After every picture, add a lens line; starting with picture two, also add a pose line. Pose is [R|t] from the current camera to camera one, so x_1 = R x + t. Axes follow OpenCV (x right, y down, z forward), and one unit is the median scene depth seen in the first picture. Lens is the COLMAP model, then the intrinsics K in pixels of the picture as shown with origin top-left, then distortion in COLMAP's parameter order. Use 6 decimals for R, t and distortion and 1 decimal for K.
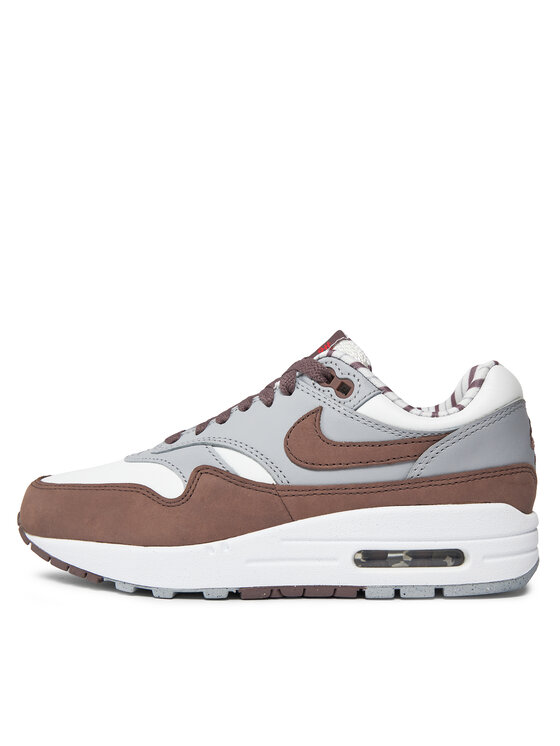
lens RADIAL K [[794.6, 0, 280.0], [0, 794.6, 373.0], [0, 0, 1]] dist [0.000172, 0.003213]
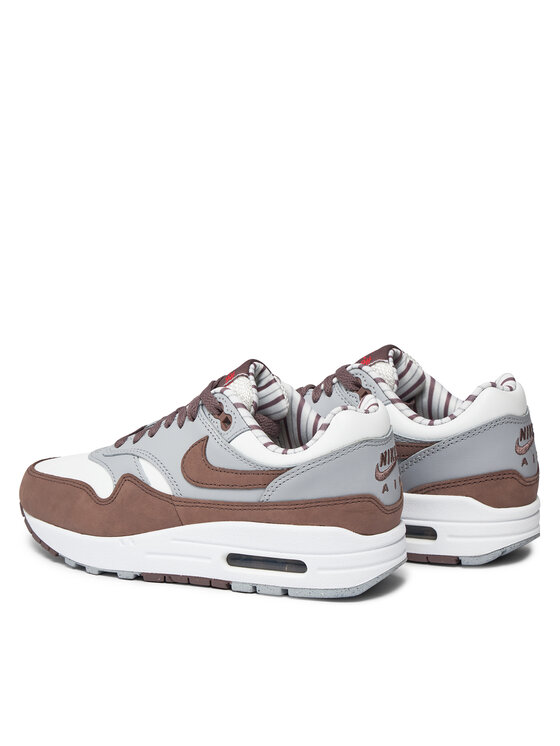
lens RADIAL K [[2109.9, 0, 280.0], [0, 2109.9, 373.0], [0, 0, 1]] dist [0.030695, -0.388698]
pose [[0.910169, 0.063241, -0.409380, 1.506712], [0.021686, 0.979648, 0.199550, -0.712830], [0.413668, -0.190502, 0.890274, -1.863357]]
